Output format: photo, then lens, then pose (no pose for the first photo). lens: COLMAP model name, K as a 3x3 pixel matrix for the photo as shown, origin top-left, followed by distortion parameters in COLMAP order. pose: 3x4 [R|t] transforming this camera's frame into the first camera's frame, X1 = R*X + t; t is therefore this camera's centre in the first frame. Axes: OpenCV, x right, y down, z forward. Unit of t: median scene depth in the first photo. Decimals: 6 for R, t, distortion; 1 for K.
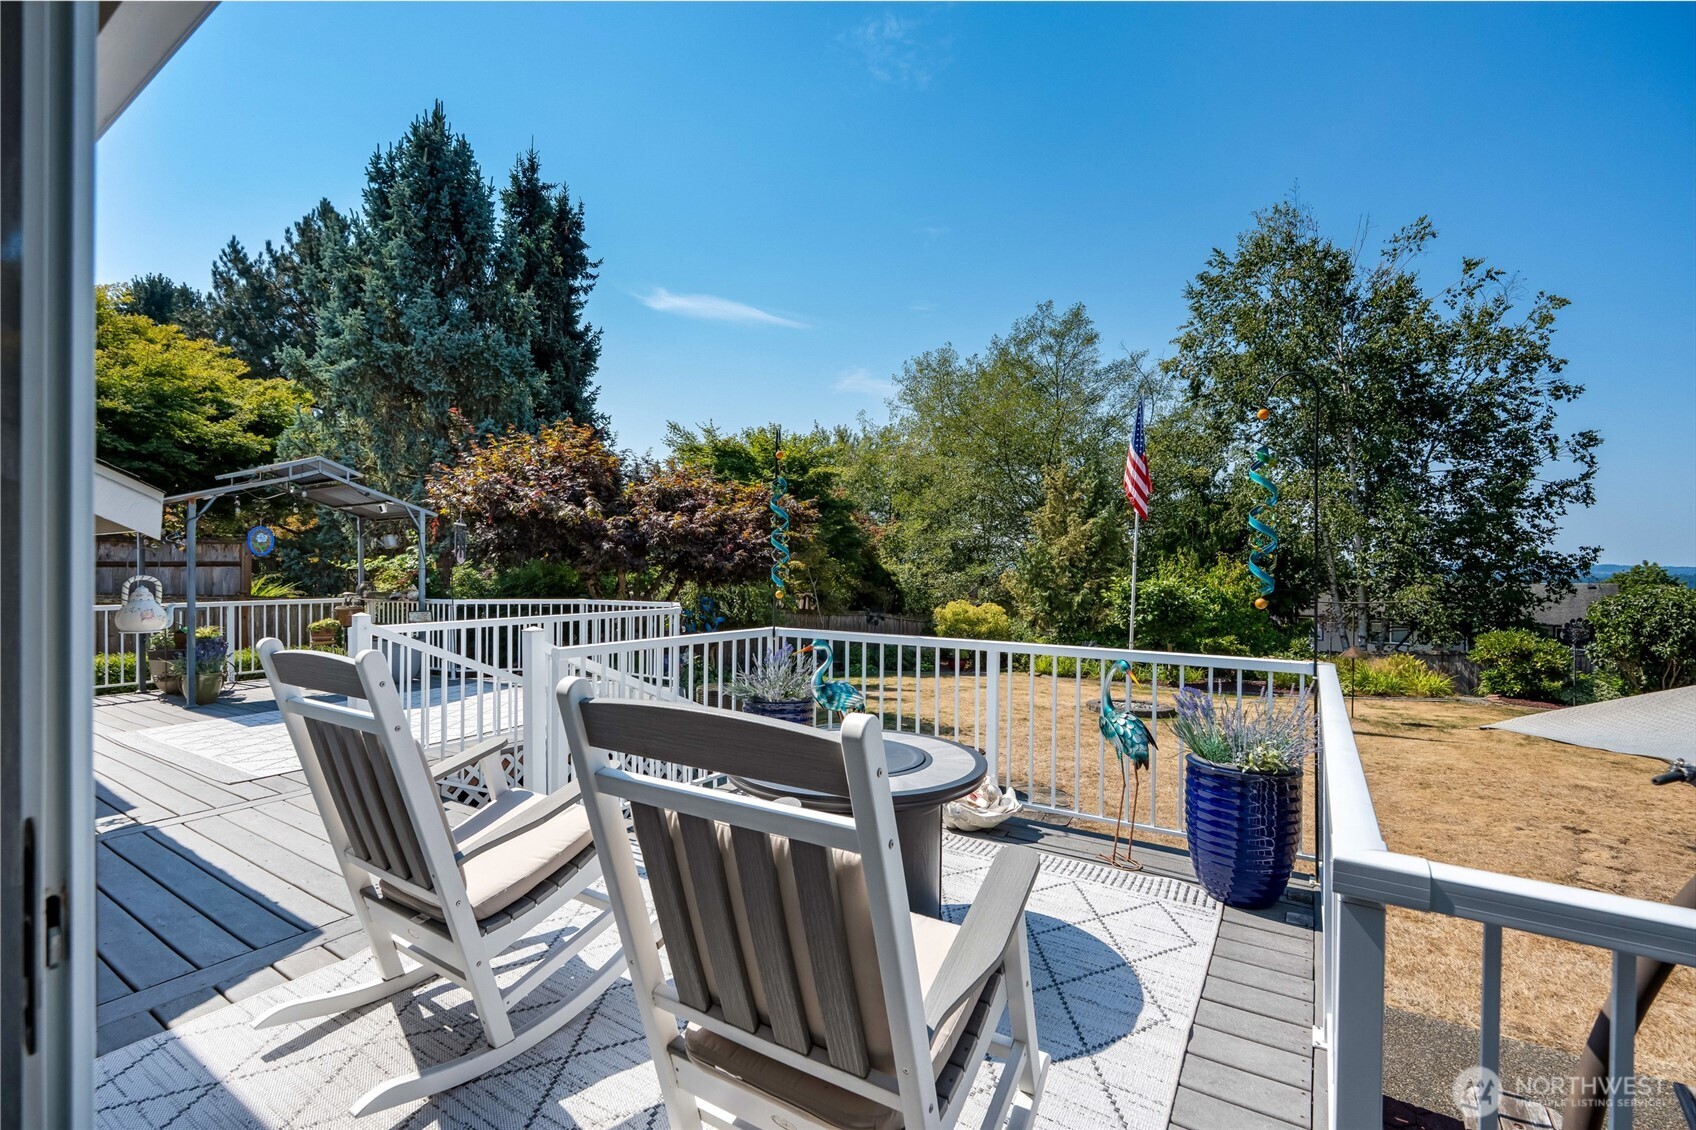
lens RADIAL K [[744.6, 0, 847.0], [0, 744.6, 564.2], [0, 0, 1]] dist [-0.001268, -0.000457]
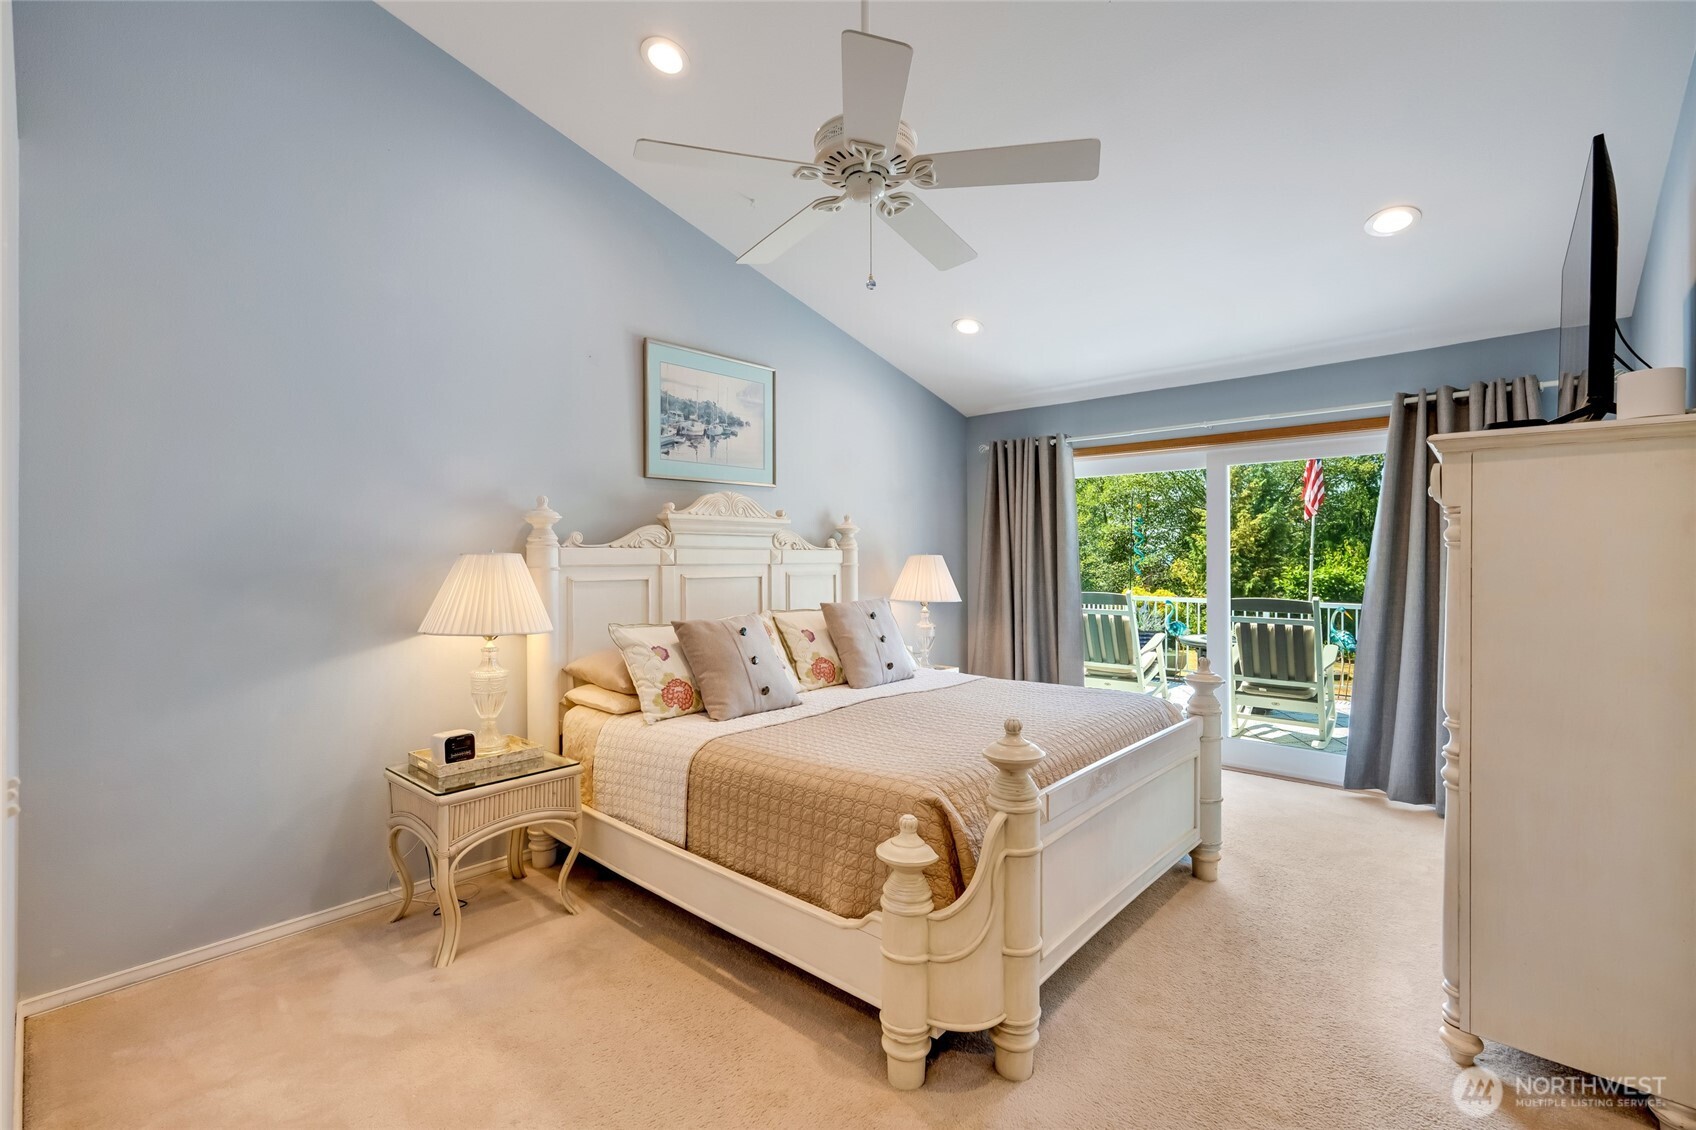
lens RADIAL K [[744.5, 0, 839.3], [0, 744.5, 560.6], [0, 0, 1]] dist [-0.001127, -0.000074]
pose [[0.985688, -0.007191, -0.168427, -0.103851], [0.008598, 0.999934, 0.007621, -0.005165], [0.168361, -0.008960, 0.985685, -0.202690]]
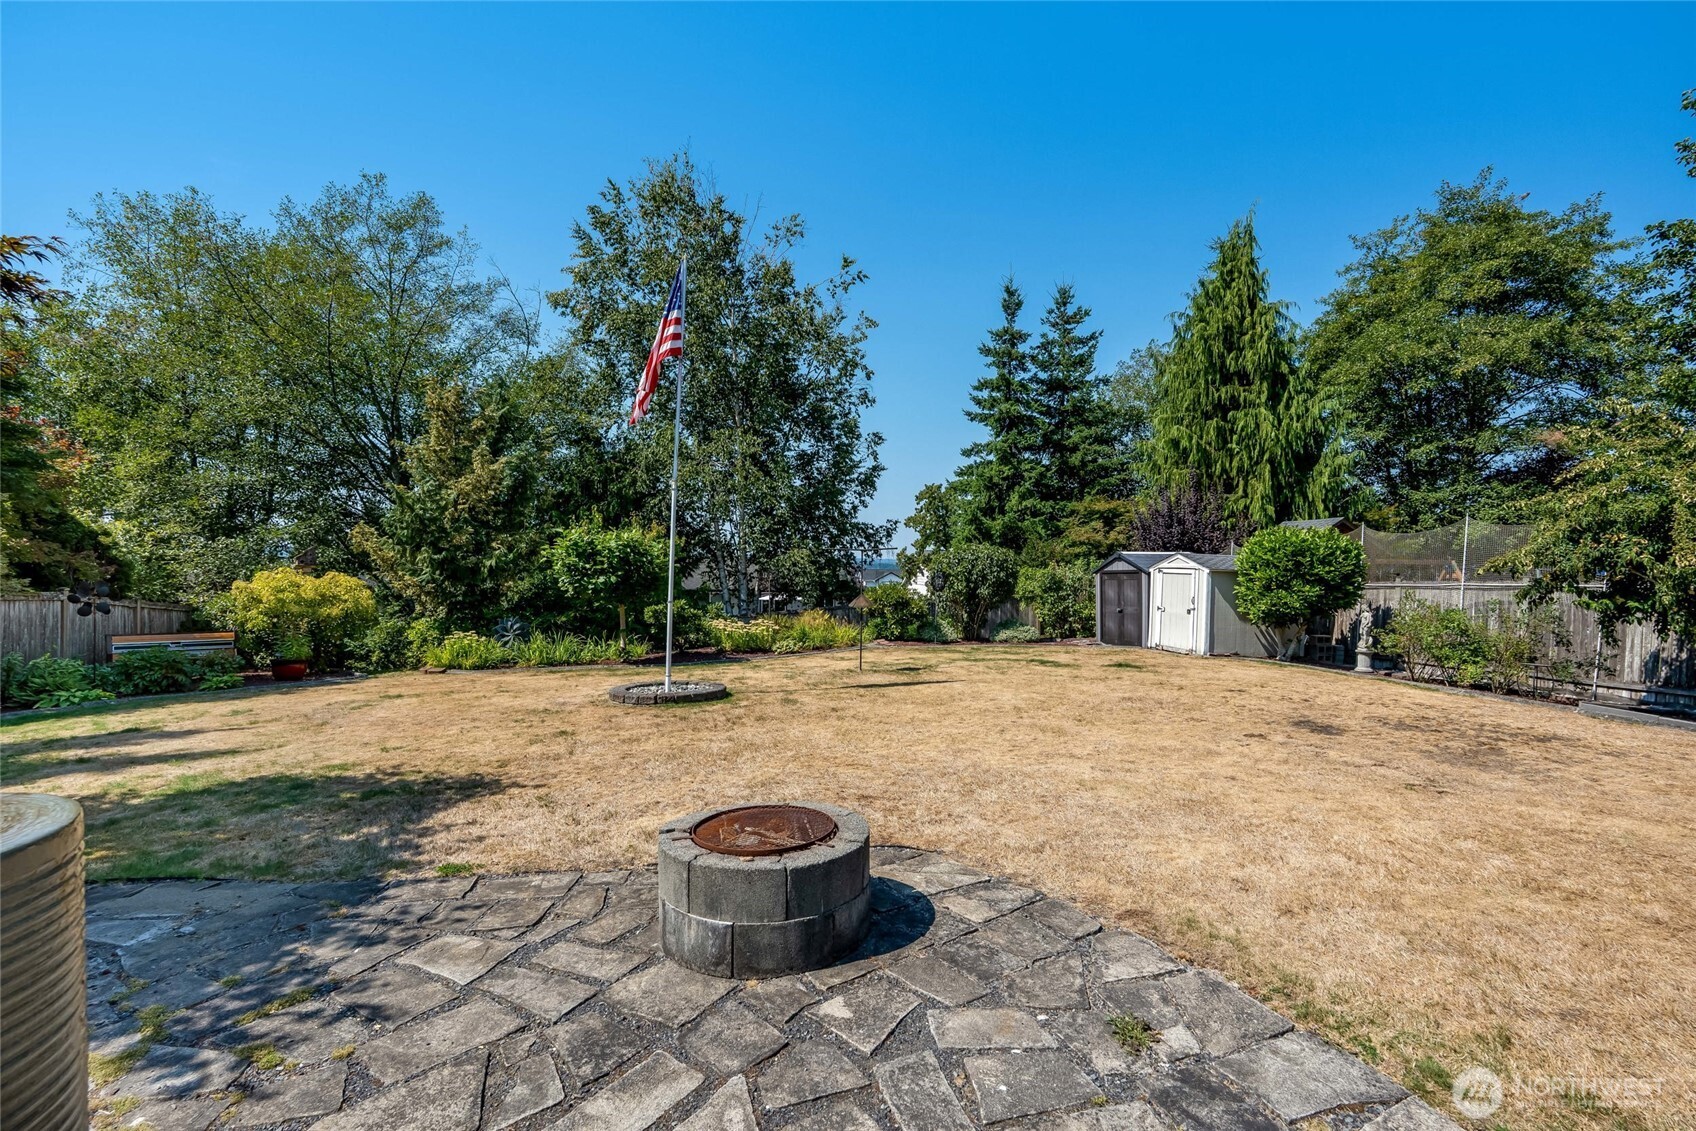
lens RADIAL K [[744.6, 0, 847.0], [0, 744.6, 564.7], [0, 0, 1]] dist [-0.001268, -0.000457]
pose [[0.614995, -0.005117, 0.788514, -0.047592], [-0.006370, 0.999914, 0.011457, 0.035667], [-0.788505, -0.012069, 0.614910, 0.253830]]
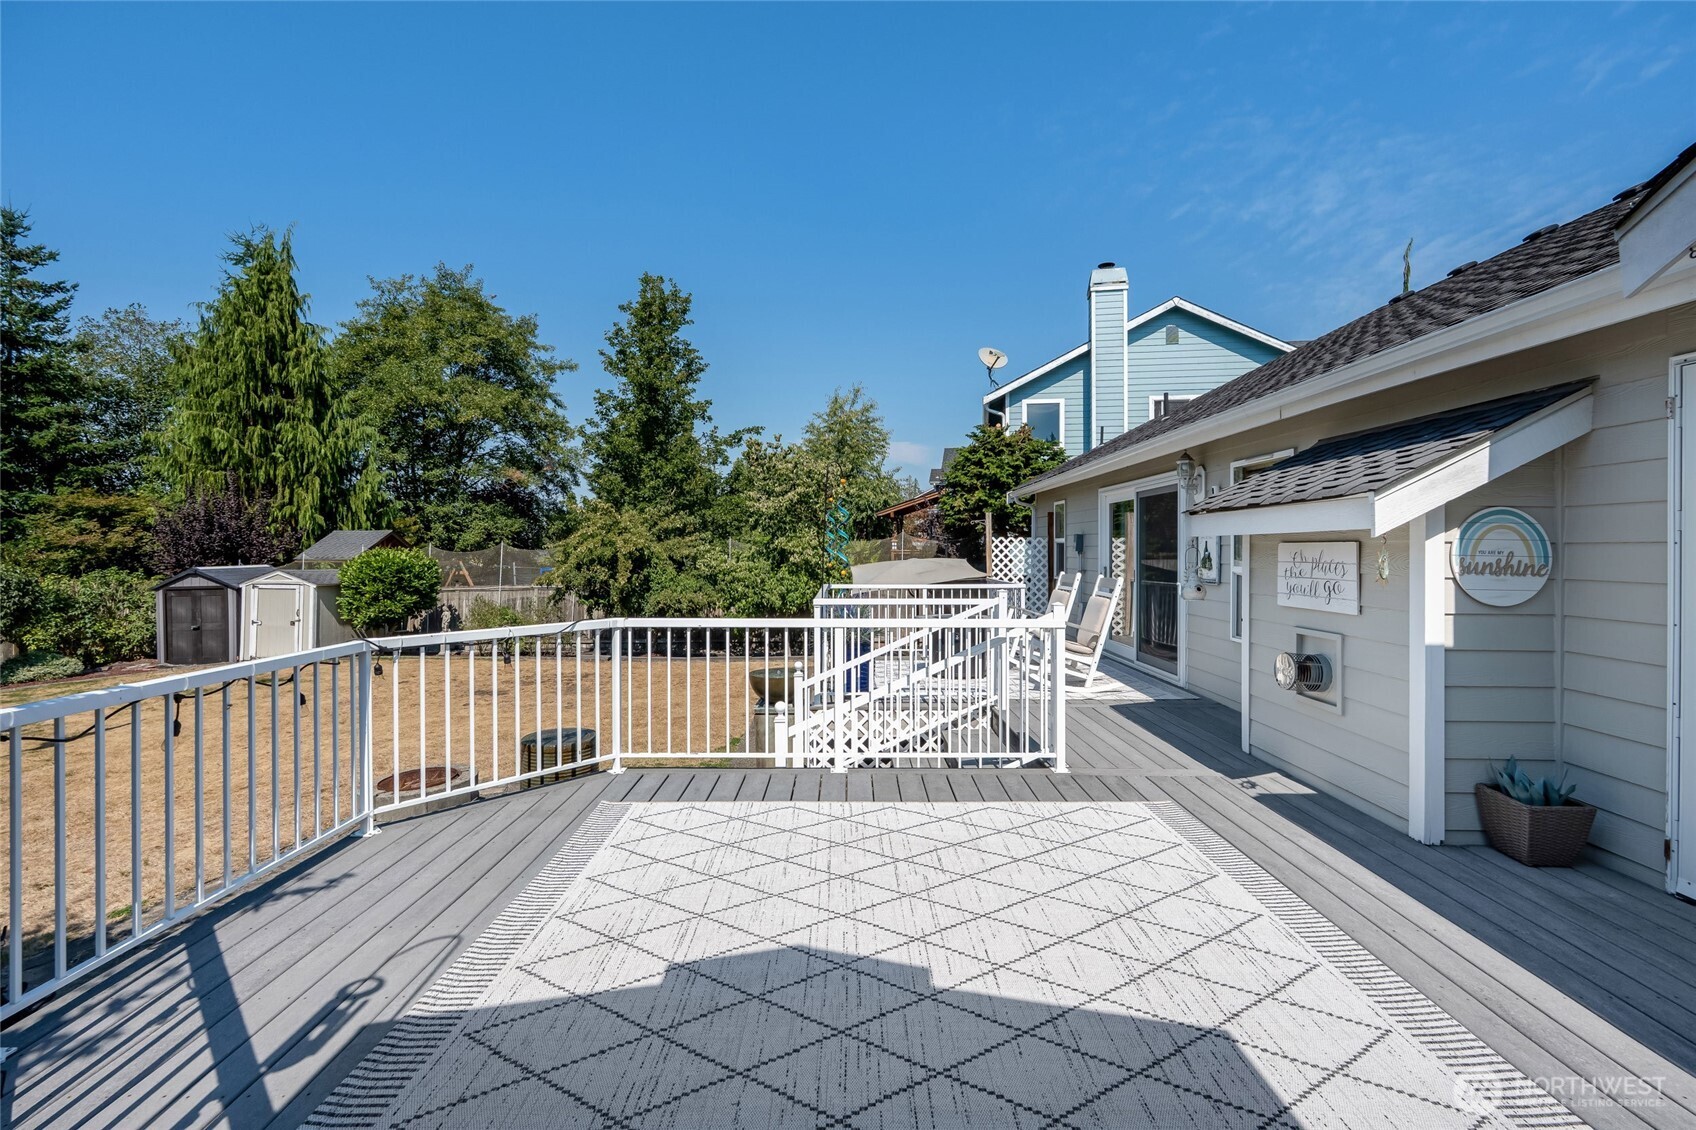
lens RADIAL K [[744.6, 0, 847.0], [0, 744.6, 564.2], [0, 0, 1]] dist [-0.001268, -0.000457]
pose [[-0.536867, -0.026742, 0.843243, -0.271491], [-0.006285, 0.999597, 0.027699, -0.003194], [-0.843644, 0.009571, -0.536818, 0.367543]]
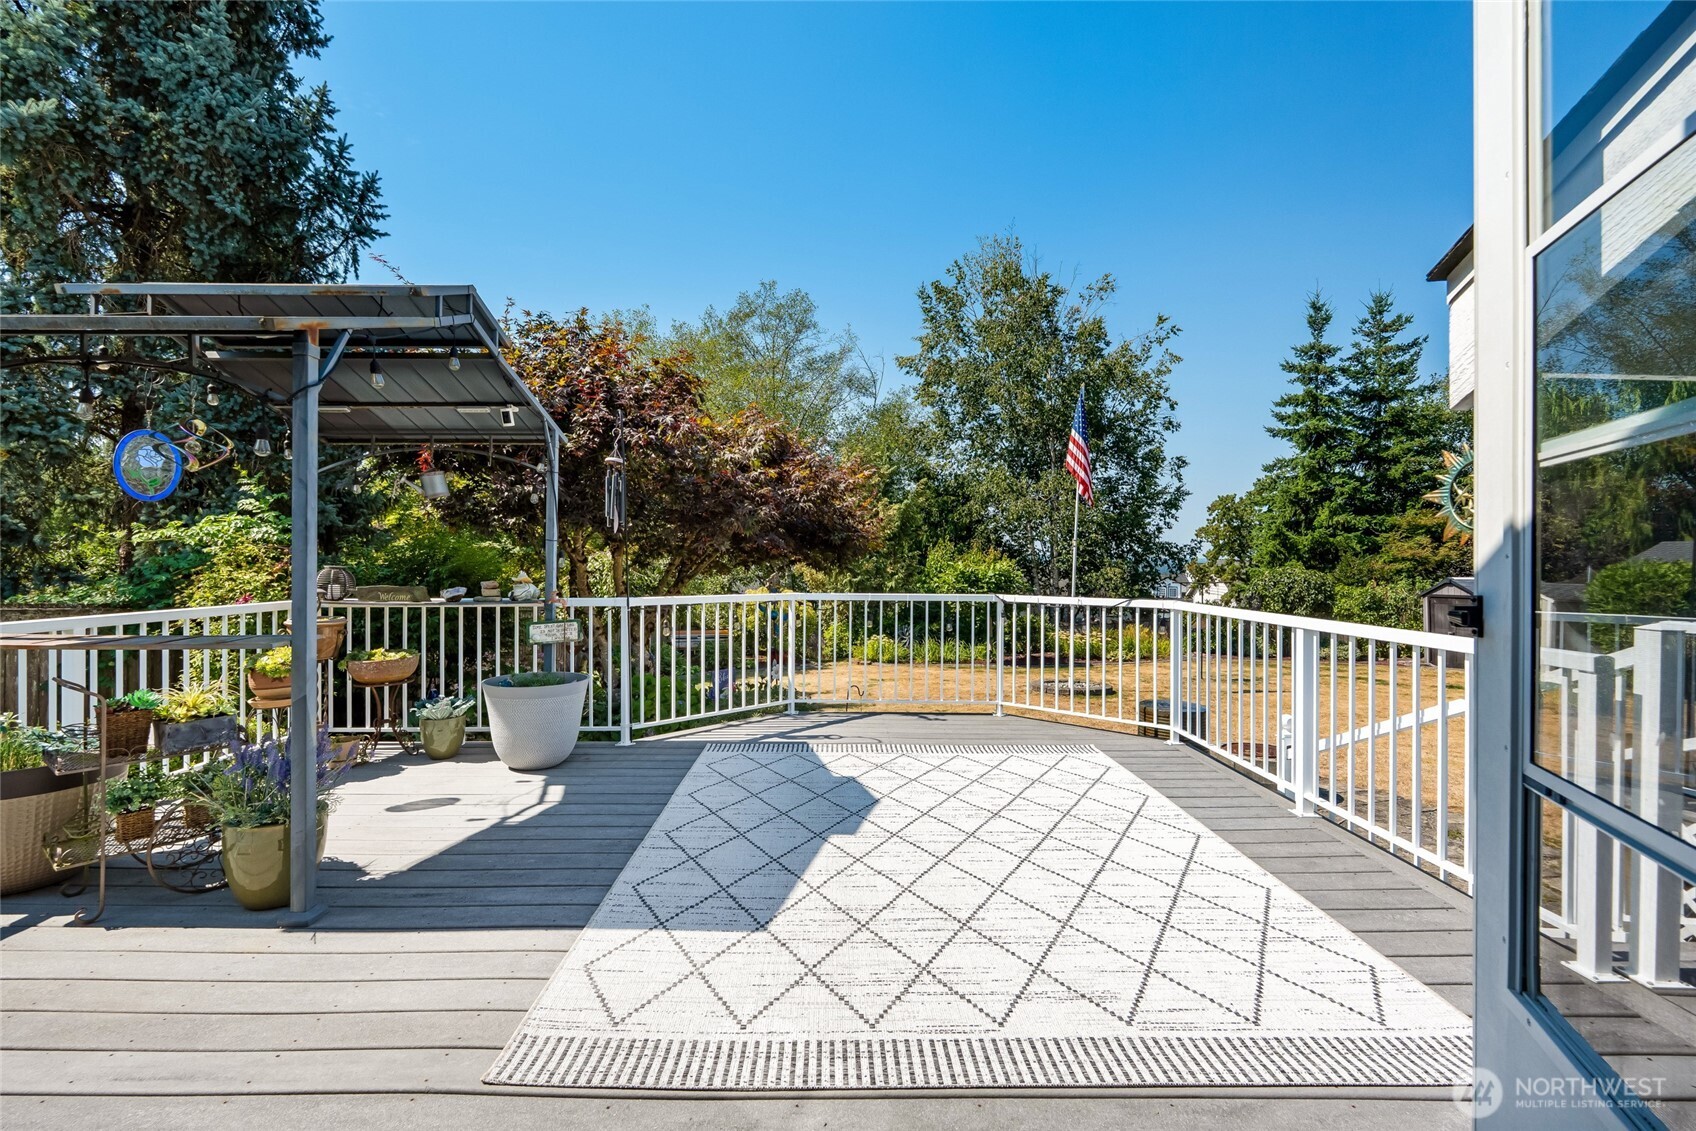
lens RADIAL K [[749.8, 0, 853.3], [0, 749.8, 544.2], [0, 0, 1]] dist [0.002344, -0.000258]
pose [[0.834298, 0.012664, 0.551168, -0.267278], [-0.007494, 0.999904, -0.011631, 0.004729], [-0.551262, 0.005574, 0.834313, 0.178416]]
